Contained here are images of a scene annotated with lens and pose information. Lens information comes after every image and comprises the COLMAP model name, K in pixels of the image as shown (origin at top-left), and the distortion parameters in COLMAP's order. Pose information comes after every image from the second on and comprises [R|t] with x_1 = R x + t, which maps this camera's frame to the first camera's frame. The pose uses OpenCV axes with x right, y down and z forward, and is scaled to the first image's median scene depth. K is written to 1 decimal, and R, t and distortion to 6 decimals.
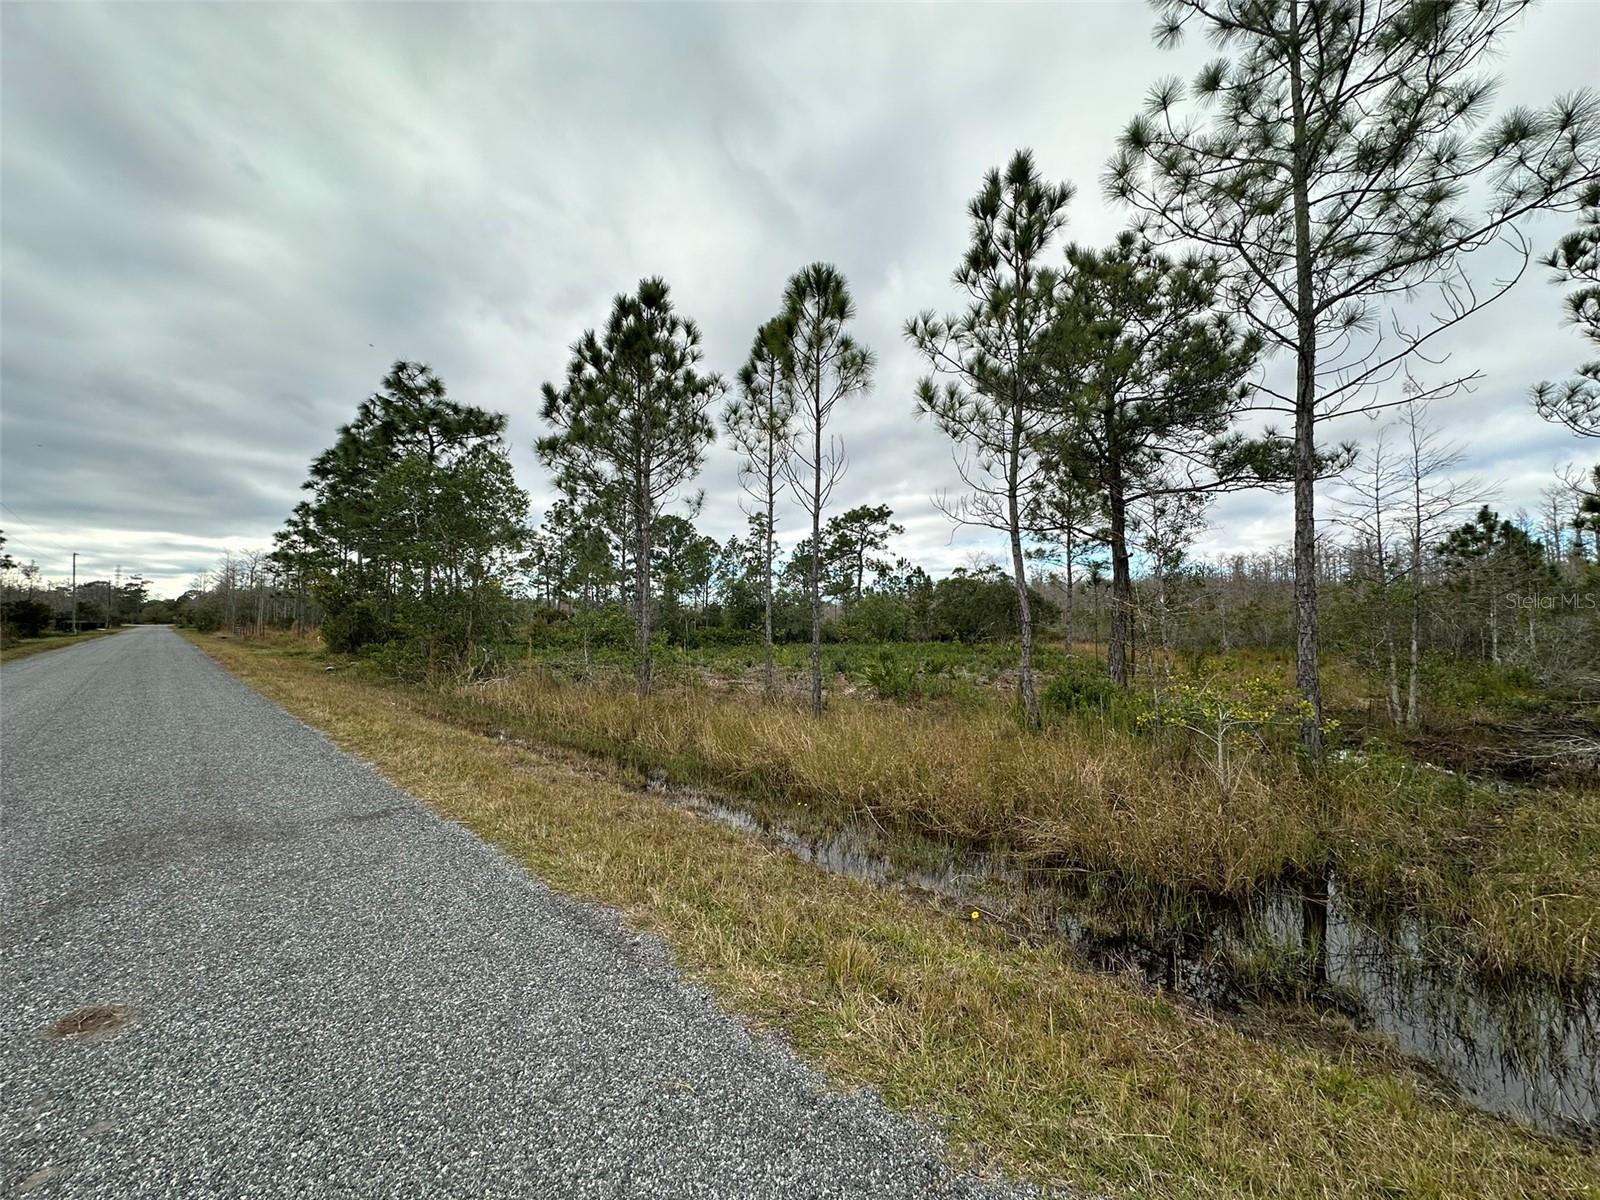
lens RADIAL K [[635.8, 0, 799.7], [0, 635.8, 598.5], [0, 0, 1]] dist [-0.002500, 0.000289]
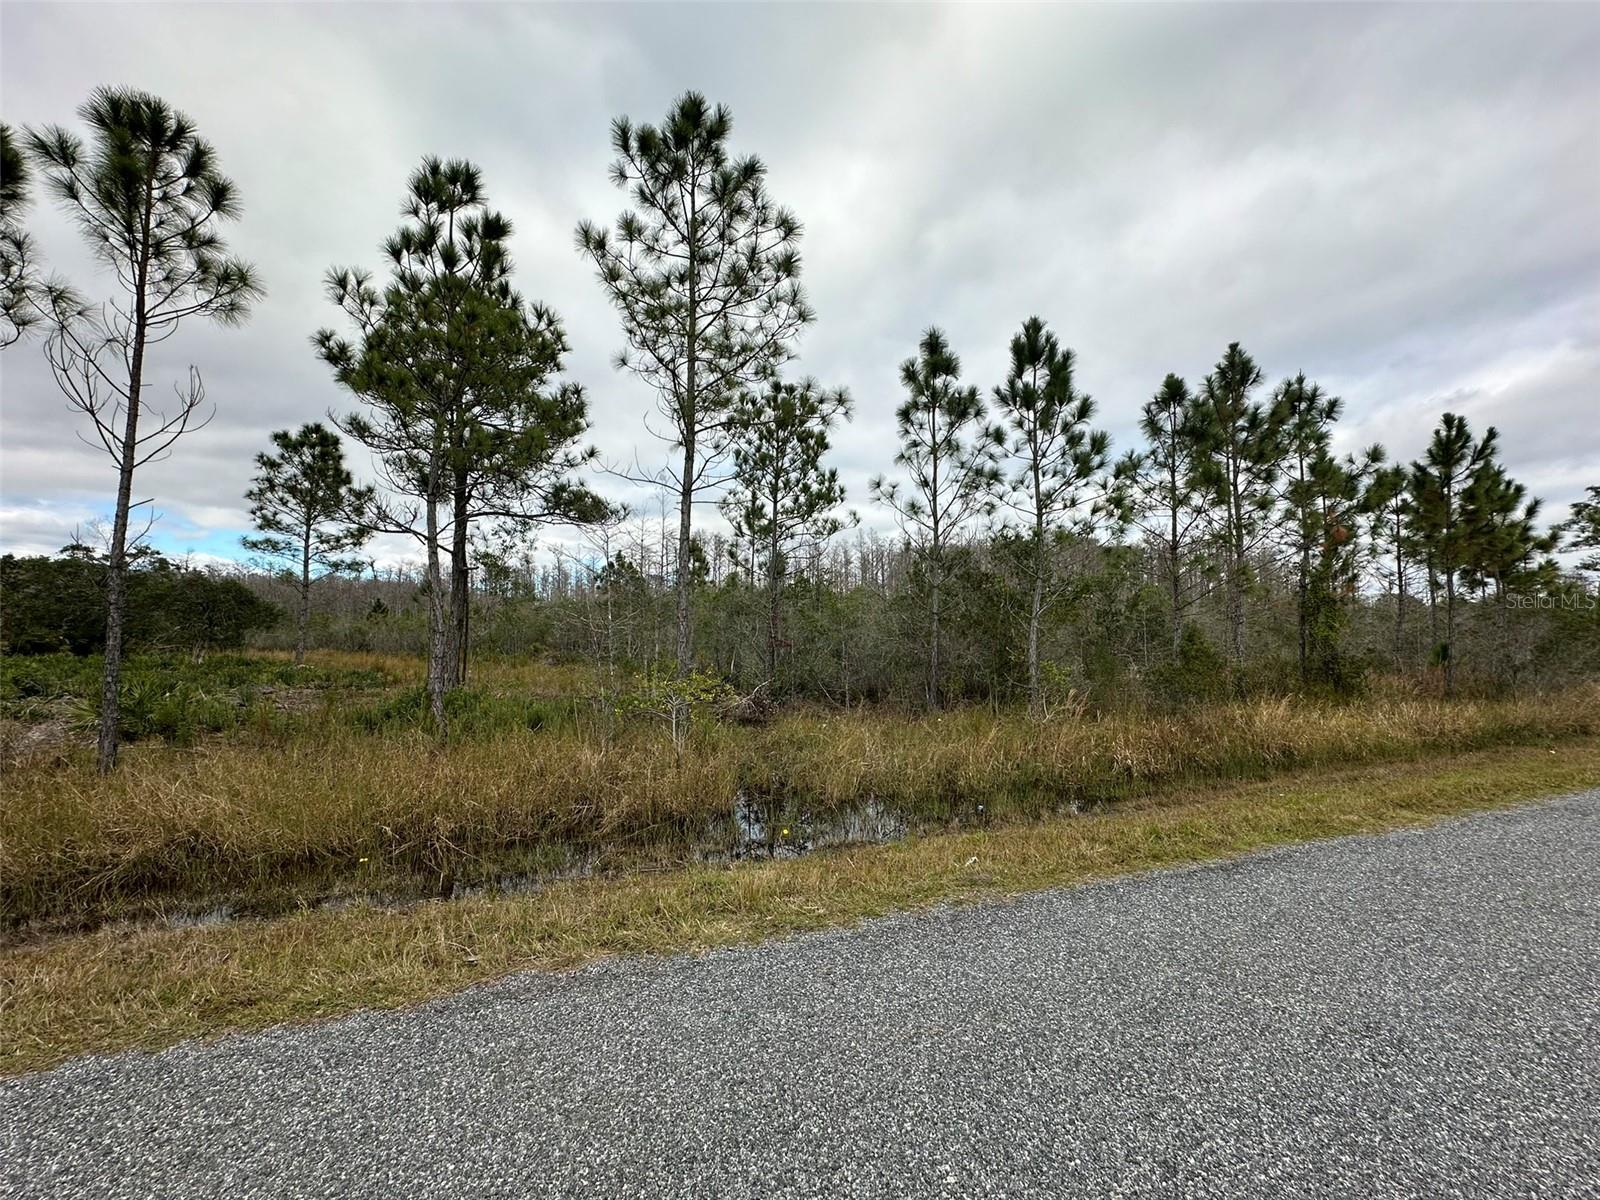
lens RADIAL K [[635.8, 0, 798.6], [0, 635.8, 598.6], [0, 0, 1]] dist [-0.002500, 0.000289]
pose [[0.396838, 0.049962, 0.916528, -0.105476], [-0.043718, 0.998413, -0.035497, -0.001277], [-0.916847, -0.025982, 0.398393, 0.033507]]
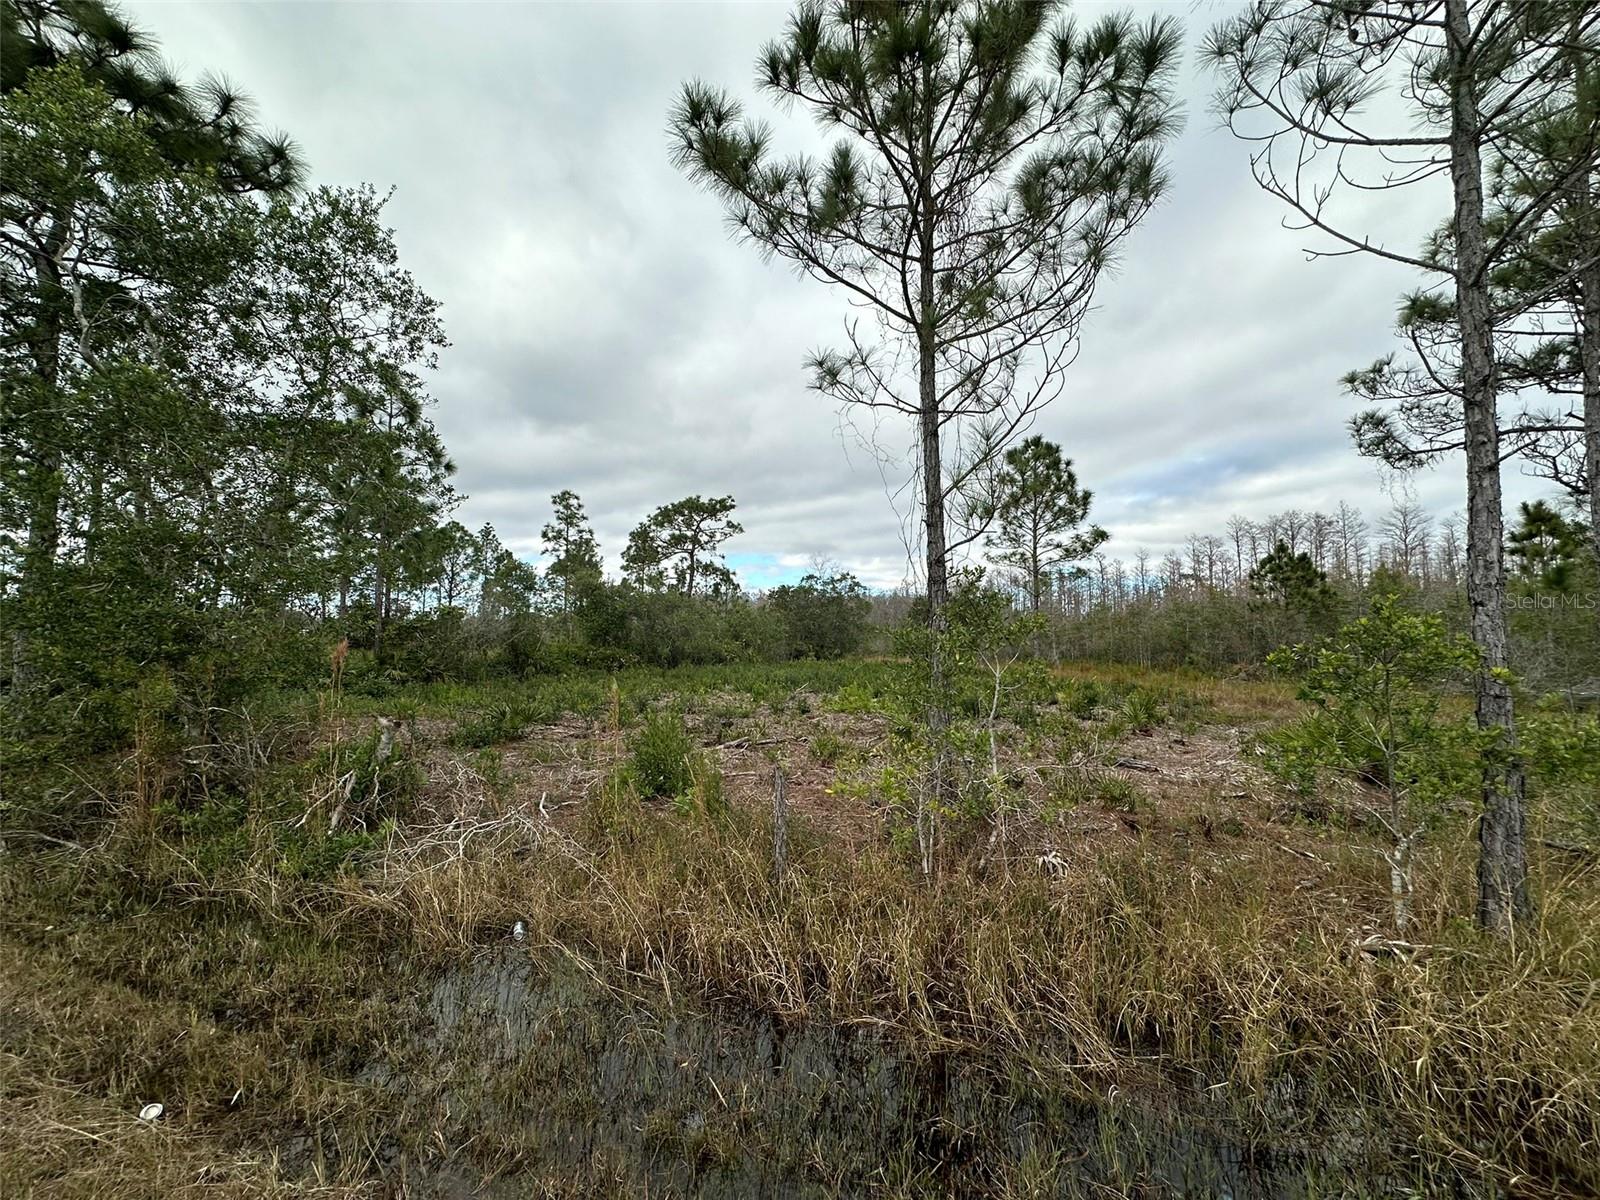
lens RADIAL K [[635.8, 0, 796.4], [0, 635.8, 599.8], [0, 0, 1]] dist [-0.002500, 0.000289]
pose [[0.898452, 0.028386, 0.438154, -0.265039], [-0.019877, 0.999514, -0.023997, 0.012950], [-0.438622, 0.012851, 0.898580, 0.362116]]
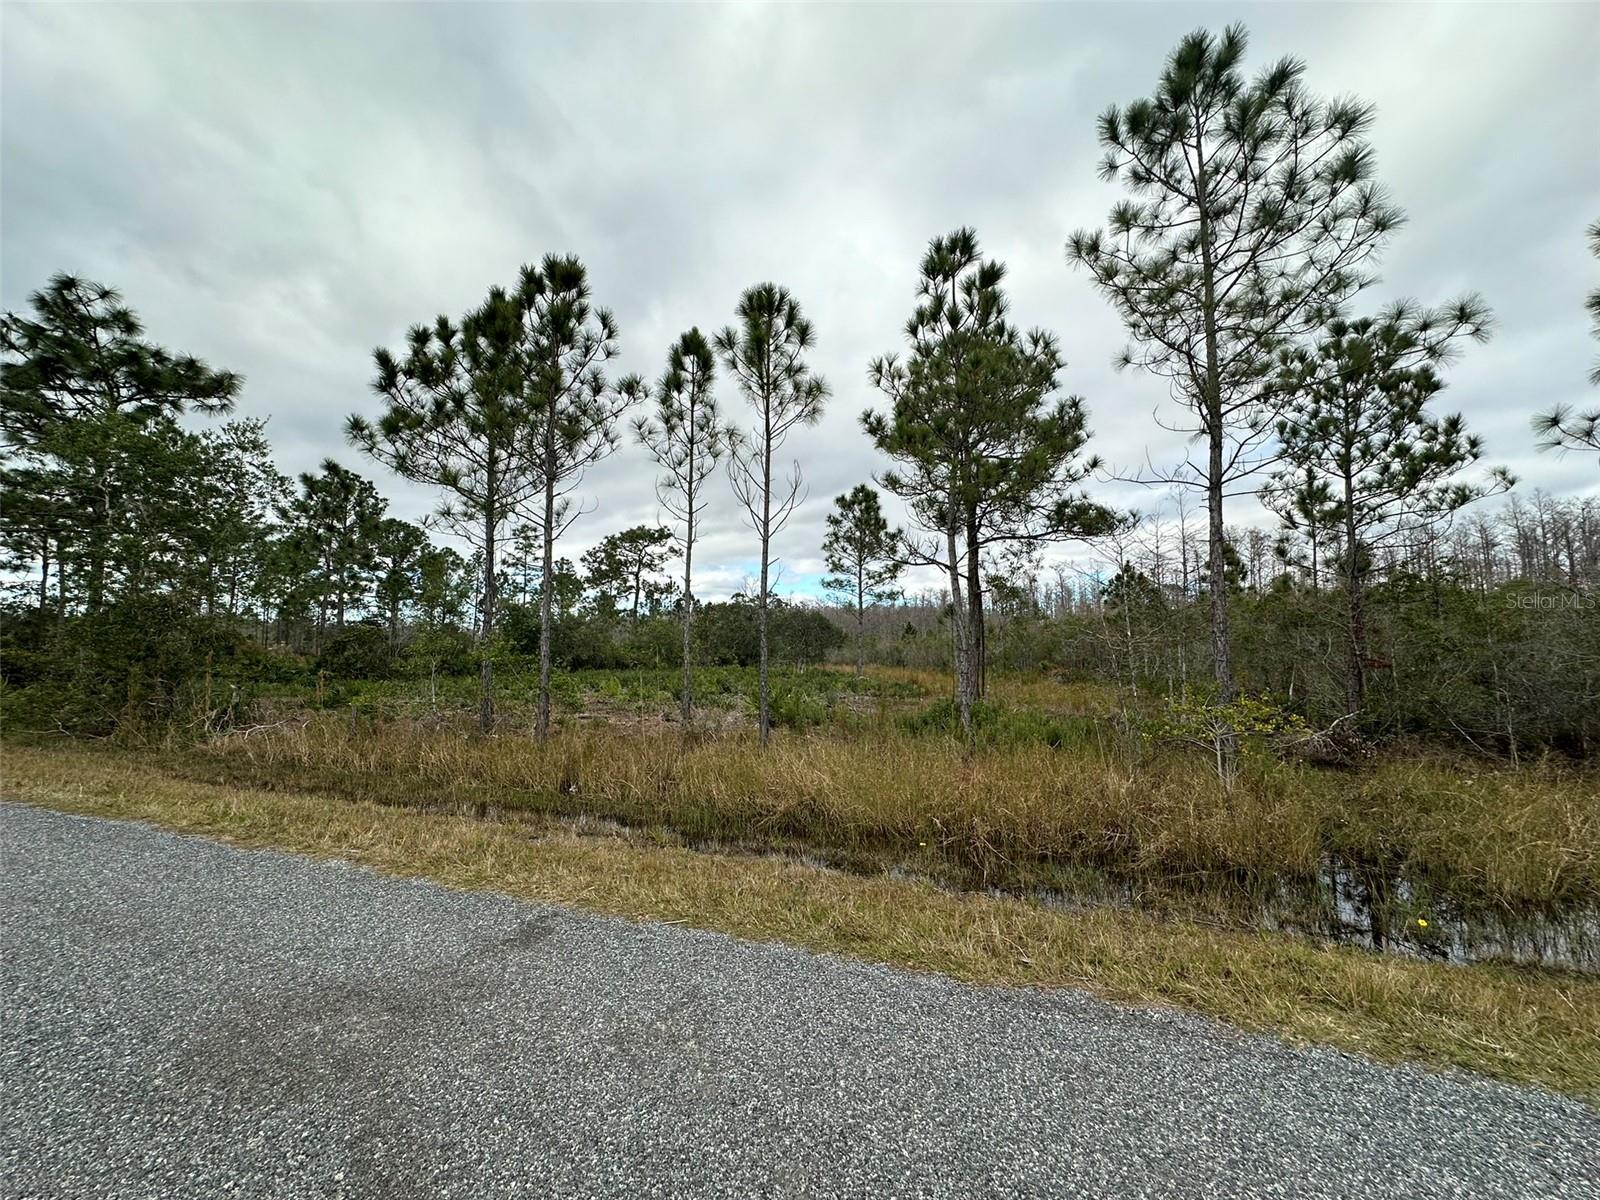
lens RADIAL K [[635.8, 0, 798.4], [0, 635.8, 598.0], [0, 0, 1]] dist [-0.002500, 0.000289]
pose [[0.918450, 0.030104, 0.394390, -0.109601], [-0.015389, 0.999064, -0.040422, -0.001308], [-0.395238, 0.031056, 0.918054, 0.034966]]
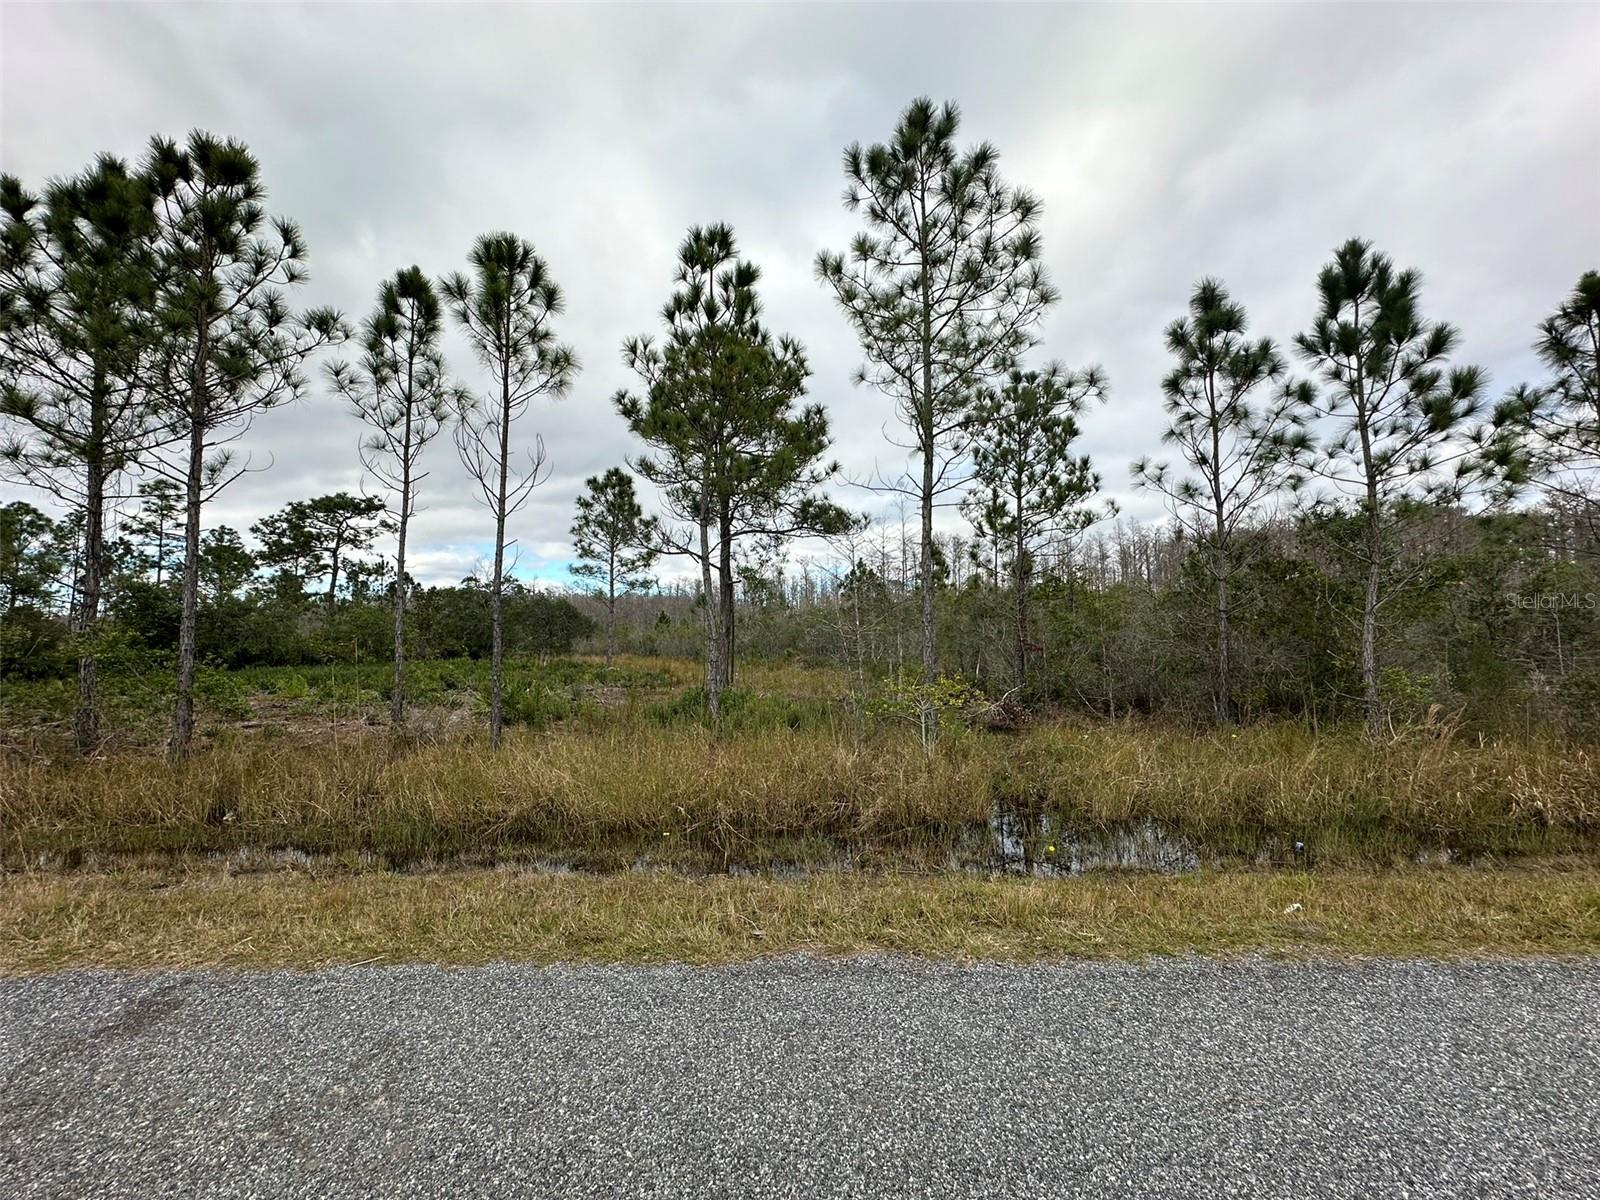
lens RADIAL K [[635.8, 0, 798.7], [0, 635.8, 598.2], [0, 0, 1]] dist [-0.002500, 0.000289]
pose [[0.704714, 0.036978, 0.708527, -0.107488], [-0.021974, 0.999299, -0.030298, -0.001427], [-0.709151, 0.005782, 0.705033, 0.034823]]
